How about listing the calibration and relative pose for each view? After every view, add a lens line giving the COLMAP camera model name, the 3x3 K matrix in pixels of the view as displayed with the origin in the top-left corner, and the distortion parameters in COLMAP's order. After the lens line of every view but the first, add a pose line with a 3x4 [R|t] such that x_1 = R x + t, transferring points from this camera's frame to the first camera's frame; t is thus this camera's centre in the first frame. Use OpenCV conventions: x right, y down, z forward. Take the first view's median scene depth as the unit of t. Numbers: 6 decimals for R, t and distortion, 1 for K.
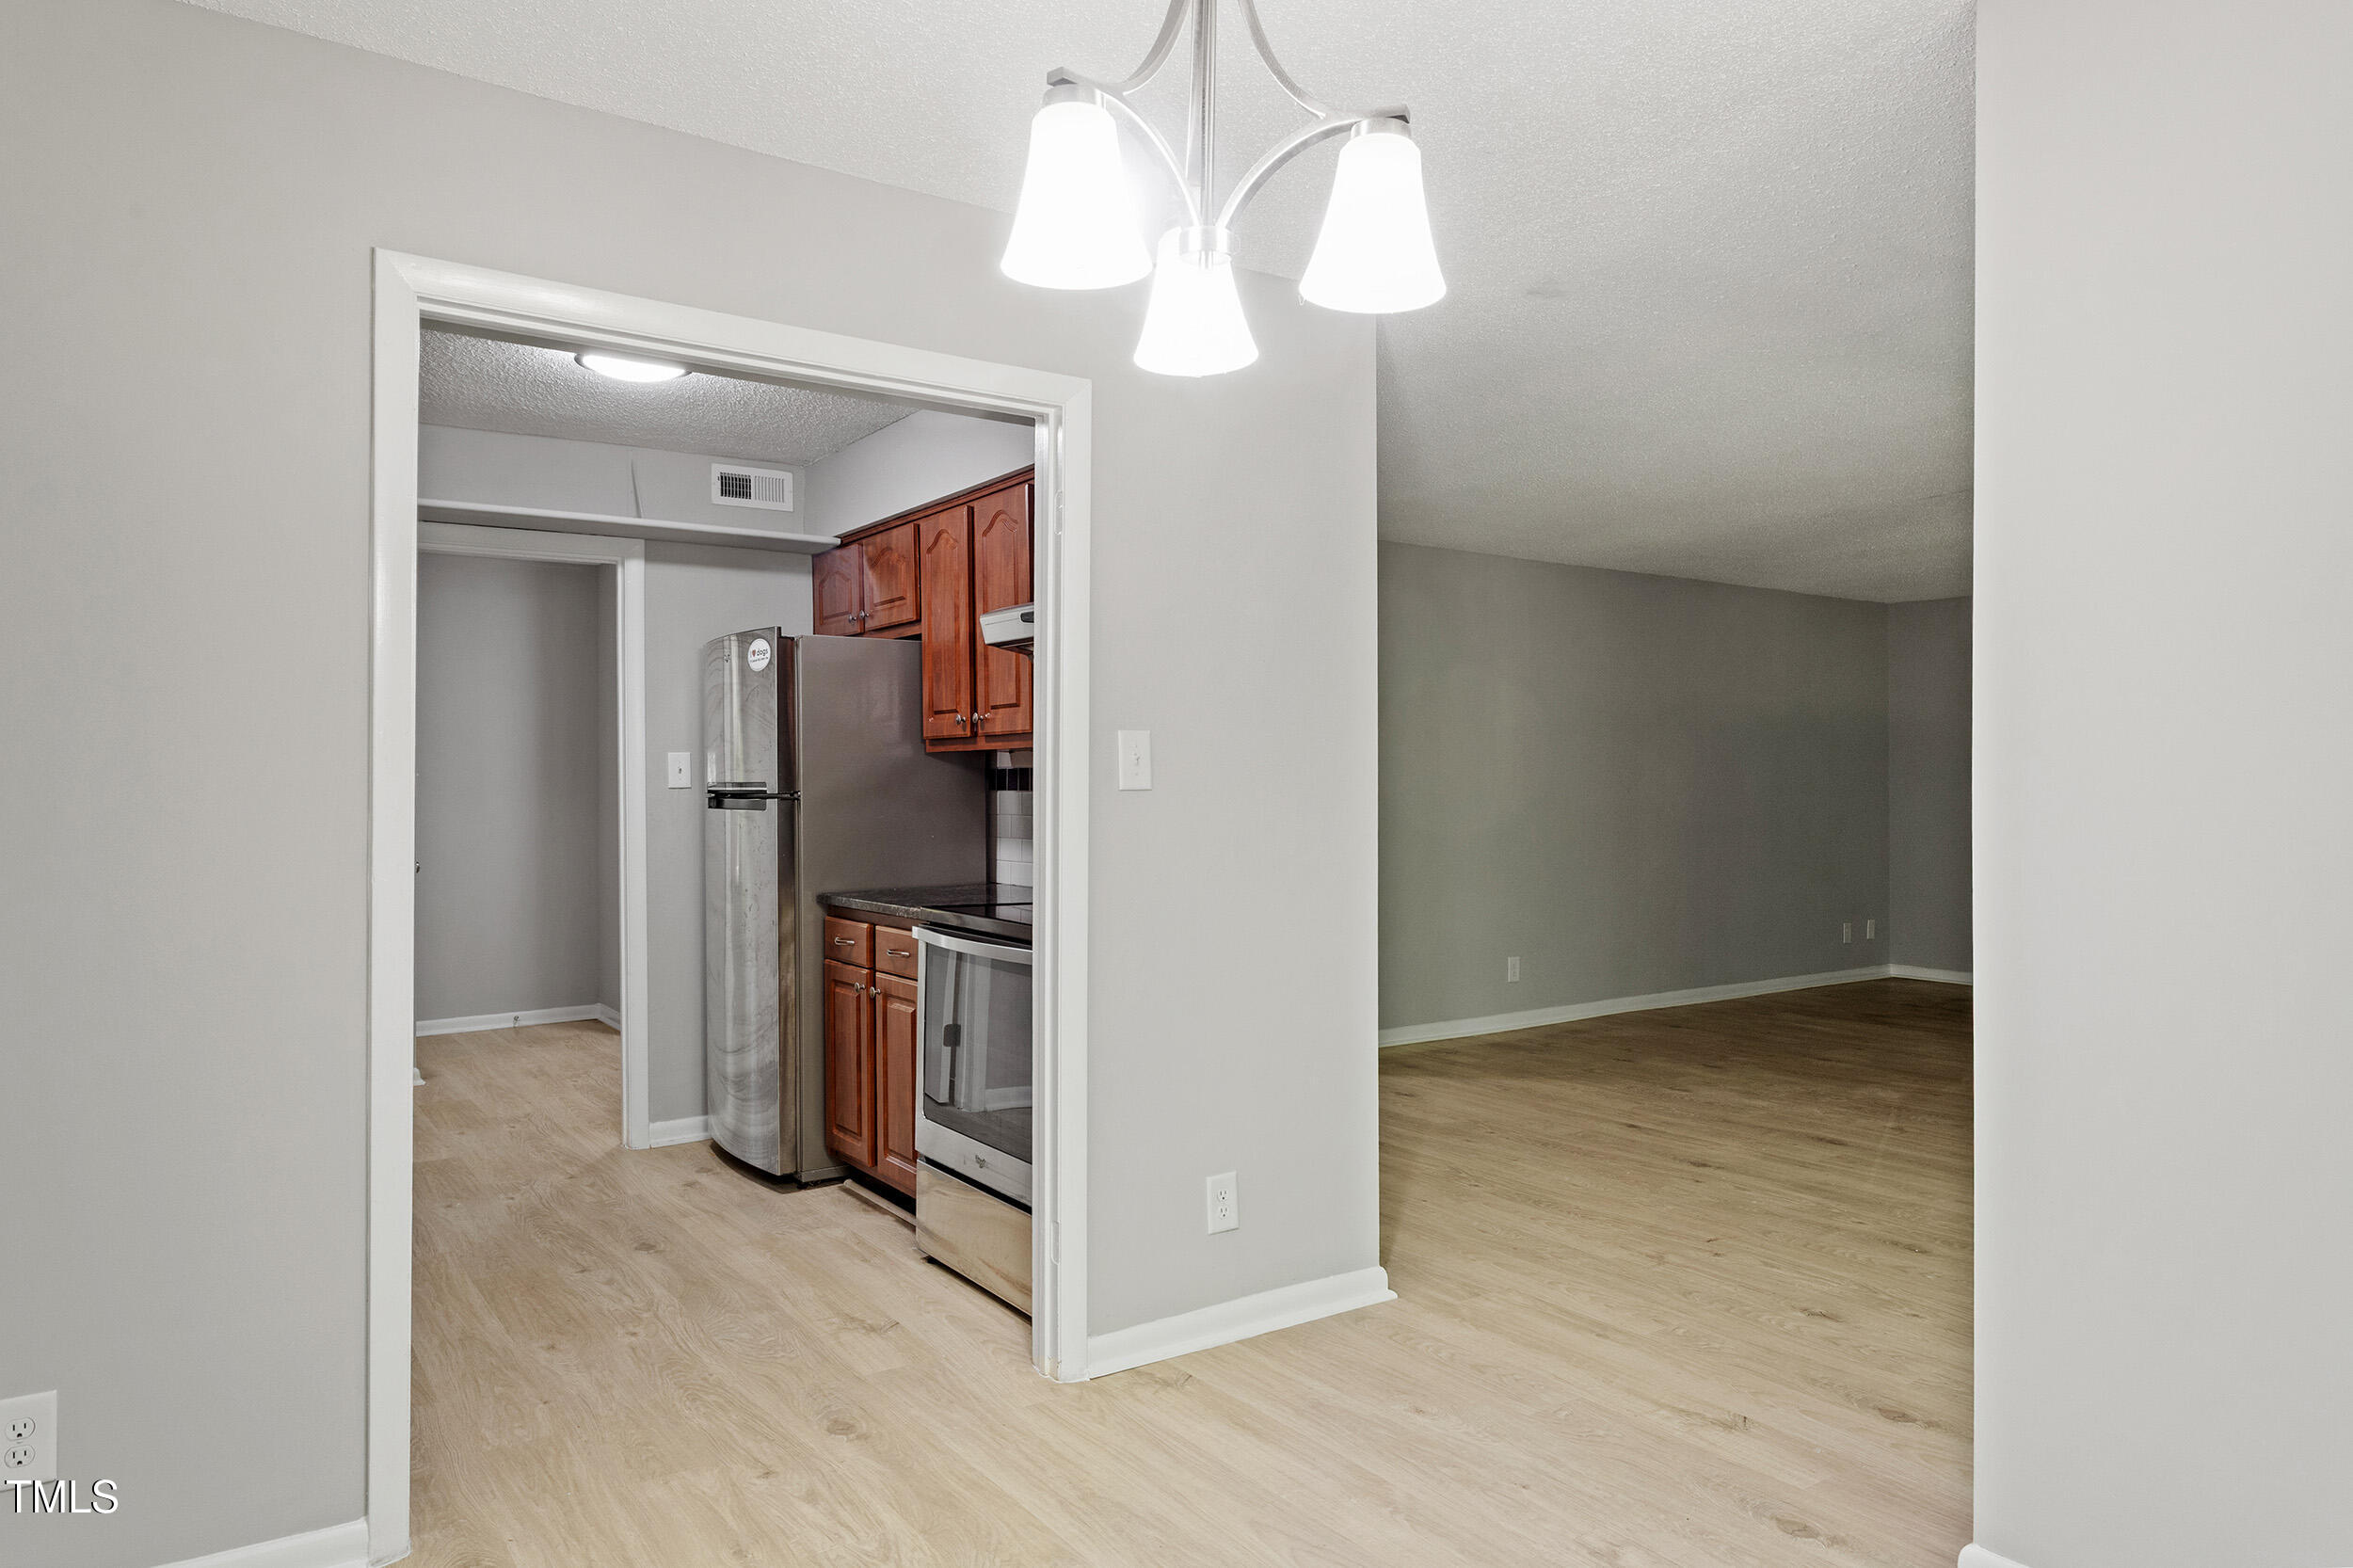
lens RADIAL K [[1499.5, 0, 1169.6], [0, 1499.5, 785.1], [0, 0, 1]] dist [0.008083, 0.001565]
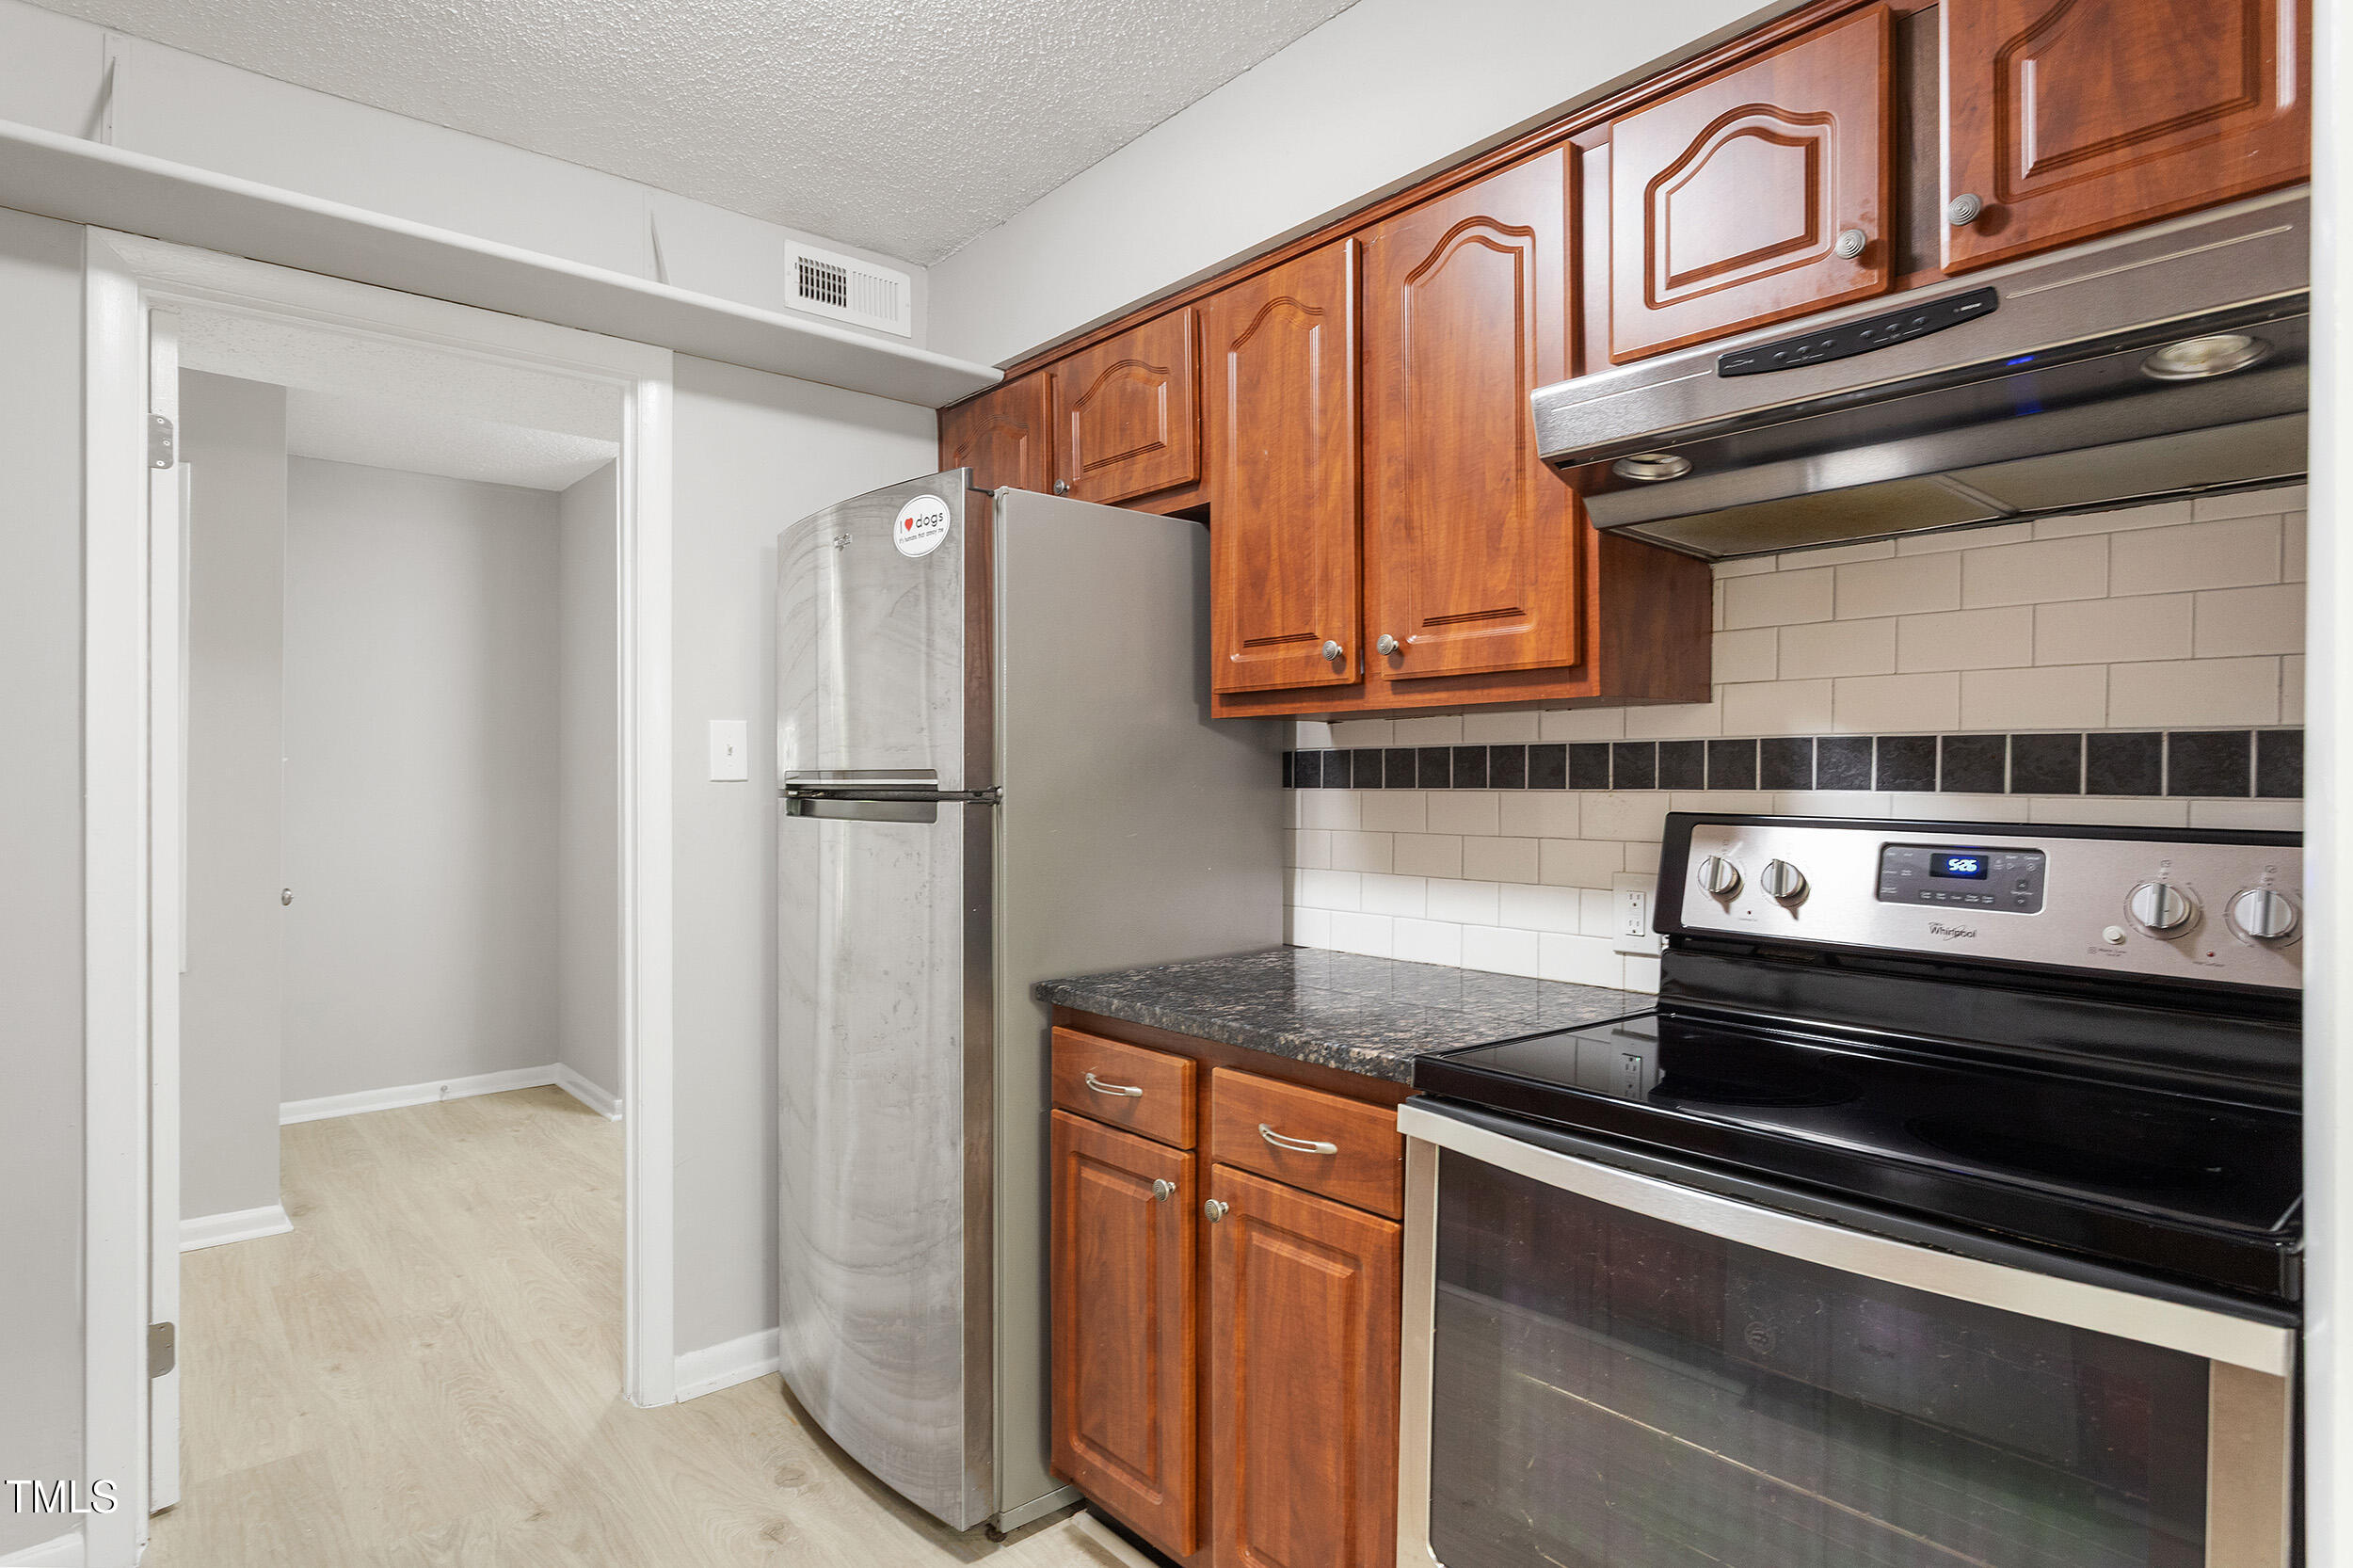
lens RADIAL K [[1264.1, 0, 1186.8], [0, 1264.1, 781.7], [0, 0, 1]] dist [-0.003669, -0.000273]
pose [[0.993519, 0.005984, 0.113504, -0.219513], [-0.005814, 0.999981, -0.001829, 0.002452], [-0.113513, 0.001158, 0.993536, 0.524145]]
